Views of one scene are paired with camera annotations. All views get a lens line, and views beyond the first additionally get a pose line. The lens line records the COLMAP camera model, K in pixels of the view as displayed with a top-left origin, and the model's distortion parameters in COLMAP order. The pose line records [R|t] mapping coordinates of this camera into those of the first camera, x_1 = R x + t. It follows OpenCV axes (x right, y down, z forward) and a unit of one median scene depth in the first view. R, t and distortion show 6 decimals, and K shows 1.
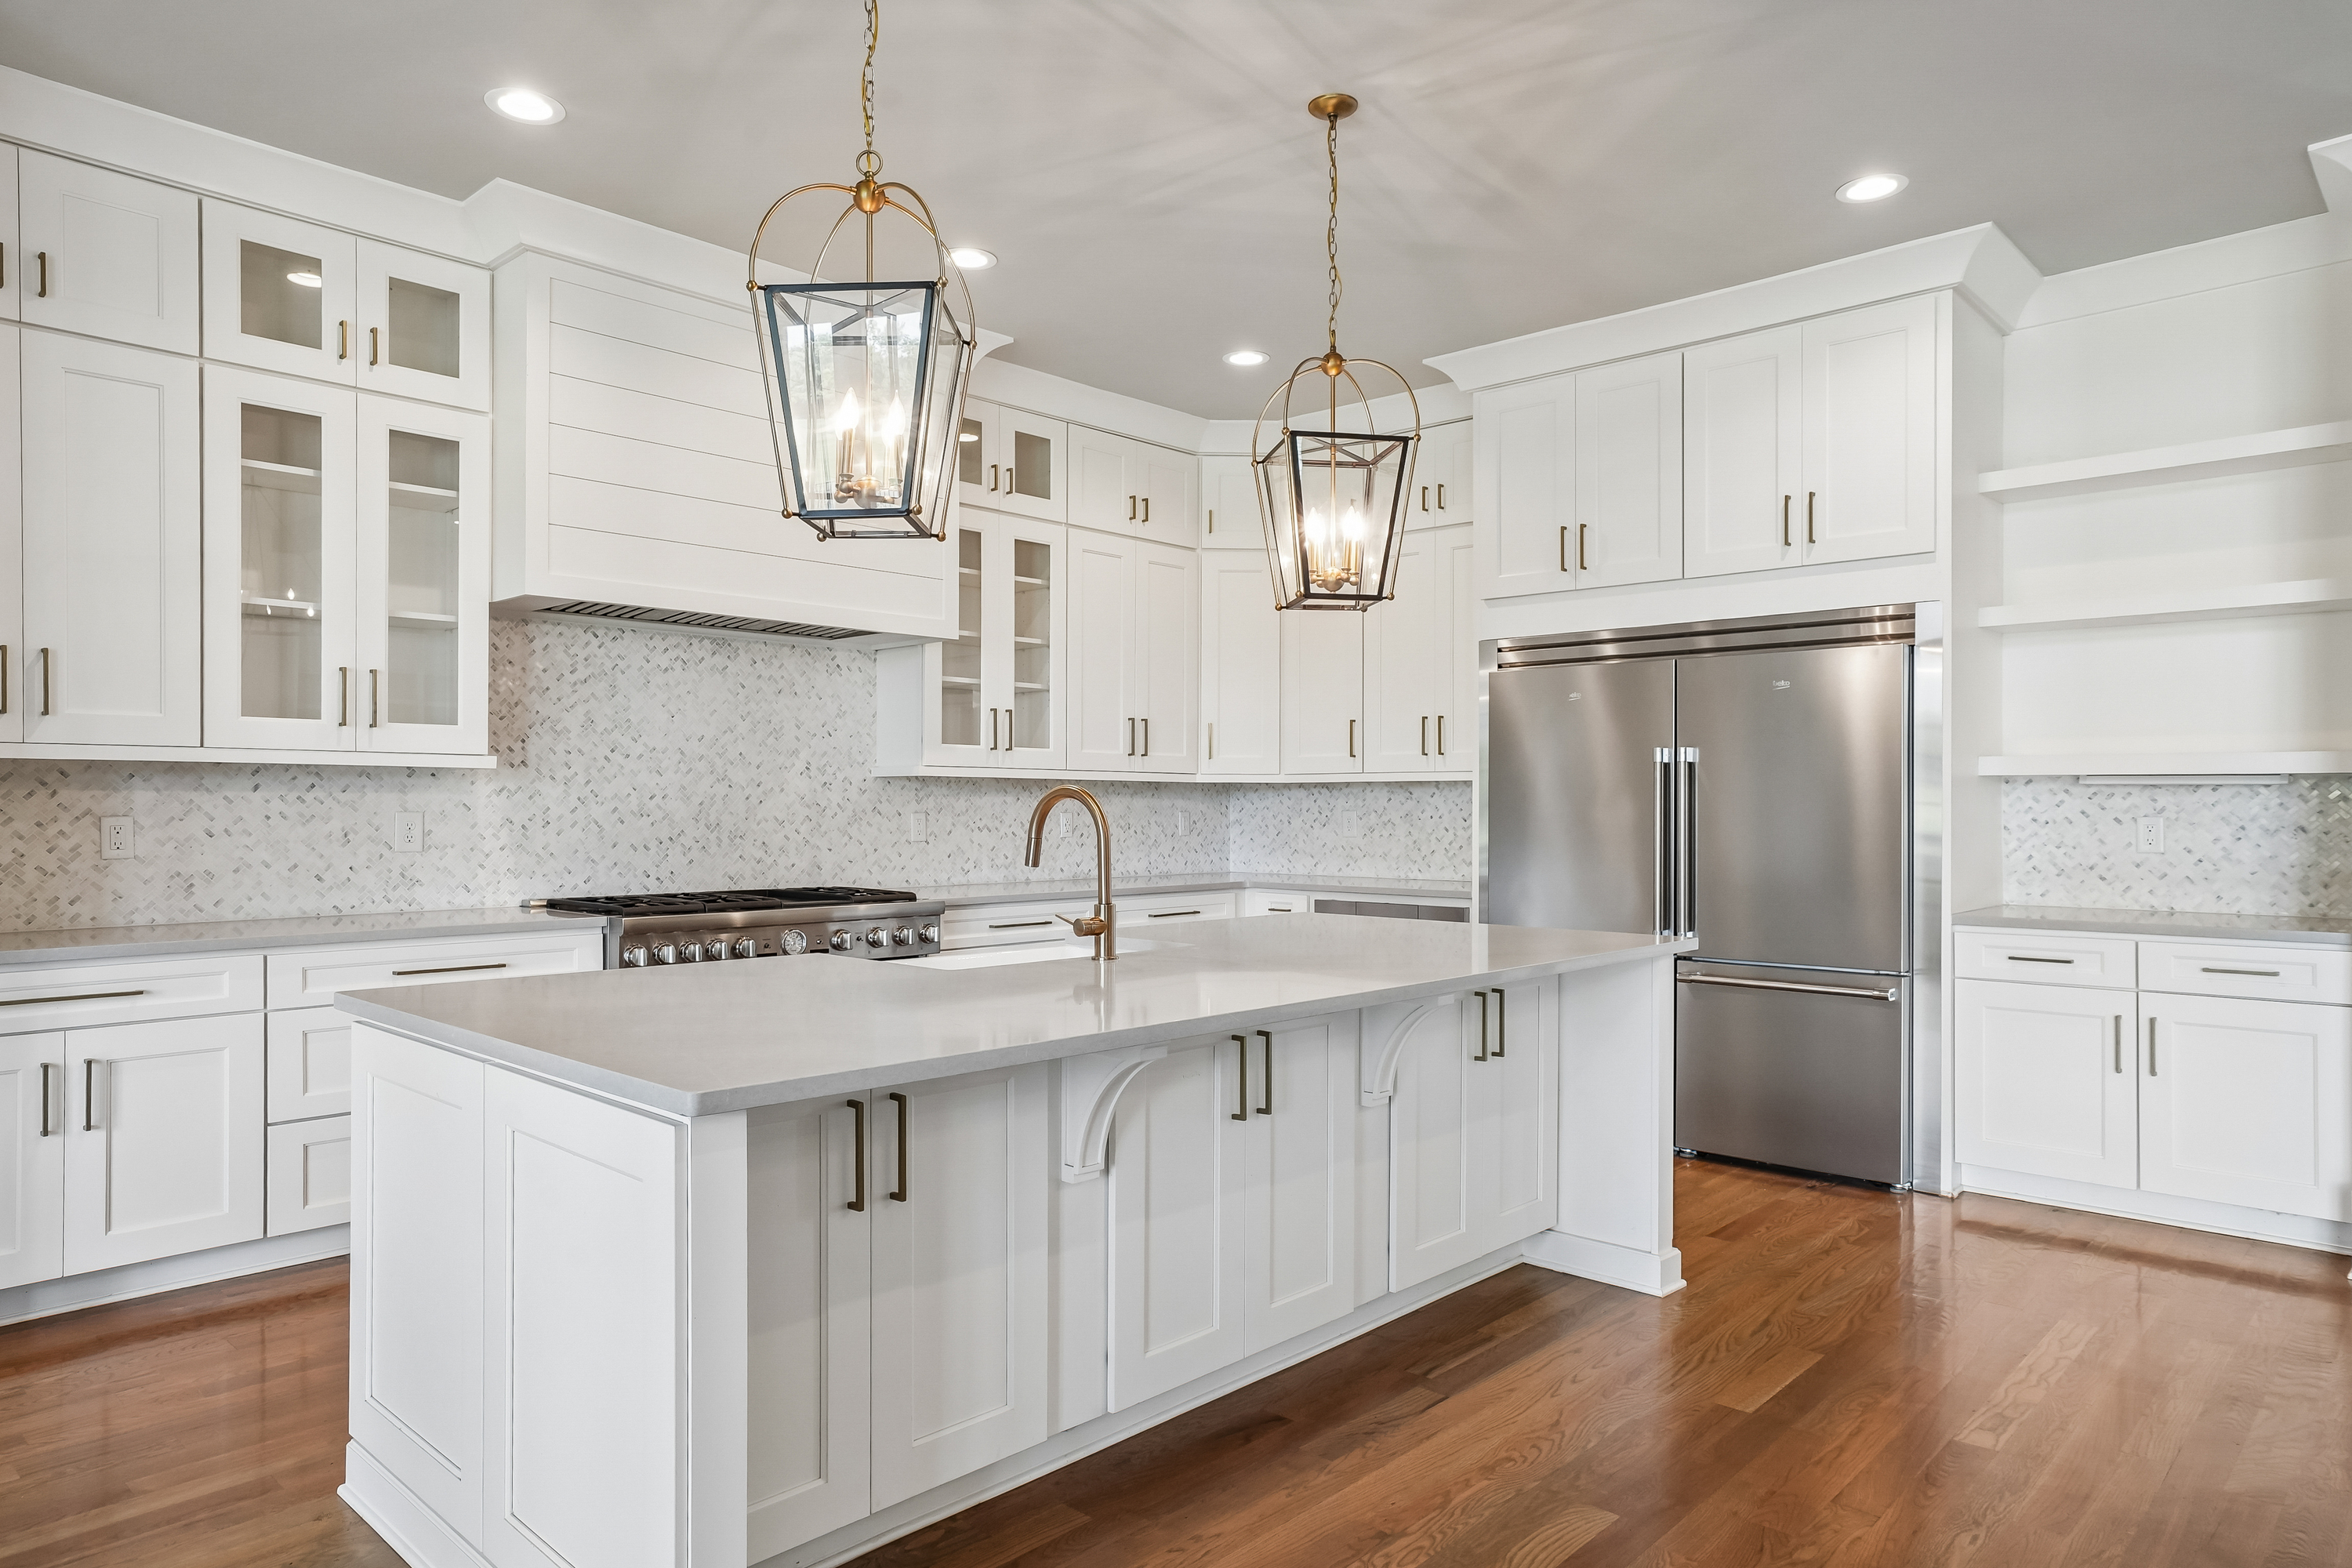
lens RADIAL K [[1447.3, 0, 1180.9], [0, 1447.3, 809.8], [0, 0, 1]] dist [-0.008623, 0.008840]
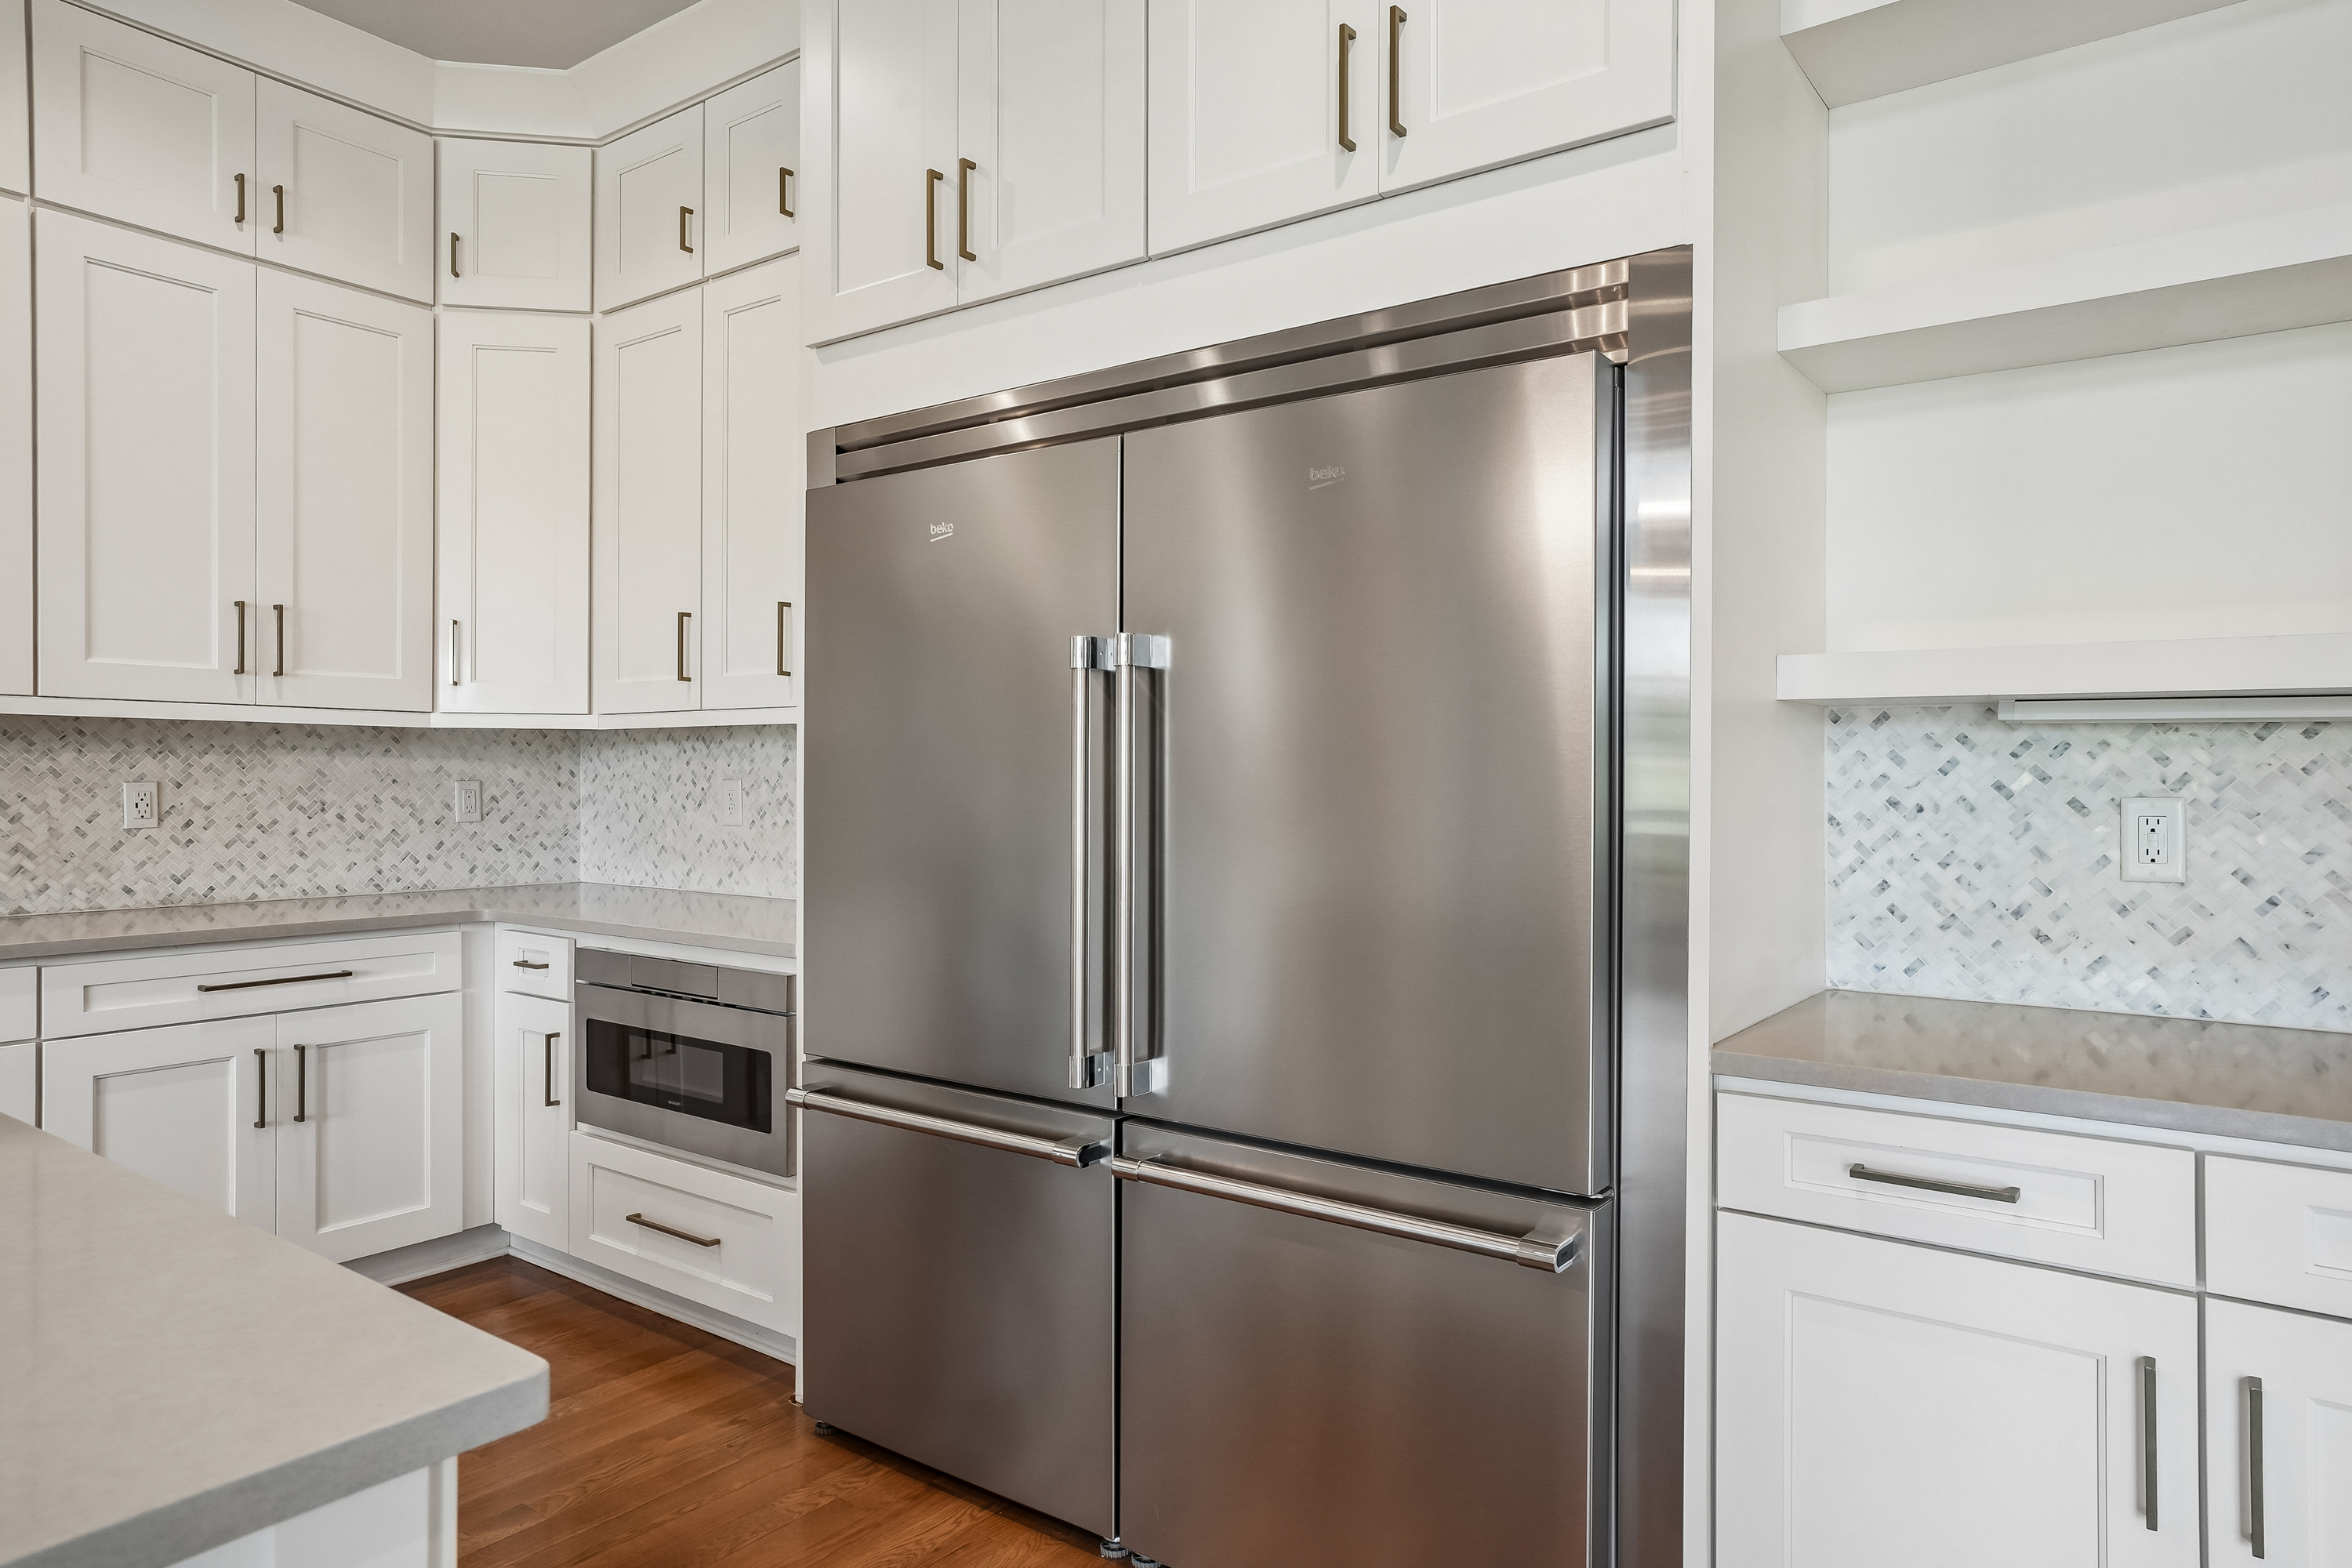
lens RADIAL K [[1447.3, 0, 1186.6], [0, 1447.3, 783.5], [0, 0, 1]] dist [-0.008623, 0.008840]
pose [[0.992806, 0.002000, 0.119721, 0.324746], [-0.002366, 0.999993, 0.002912, 0.000056], [-0.119715, -0.003175, 0.992803, 0.590745]]
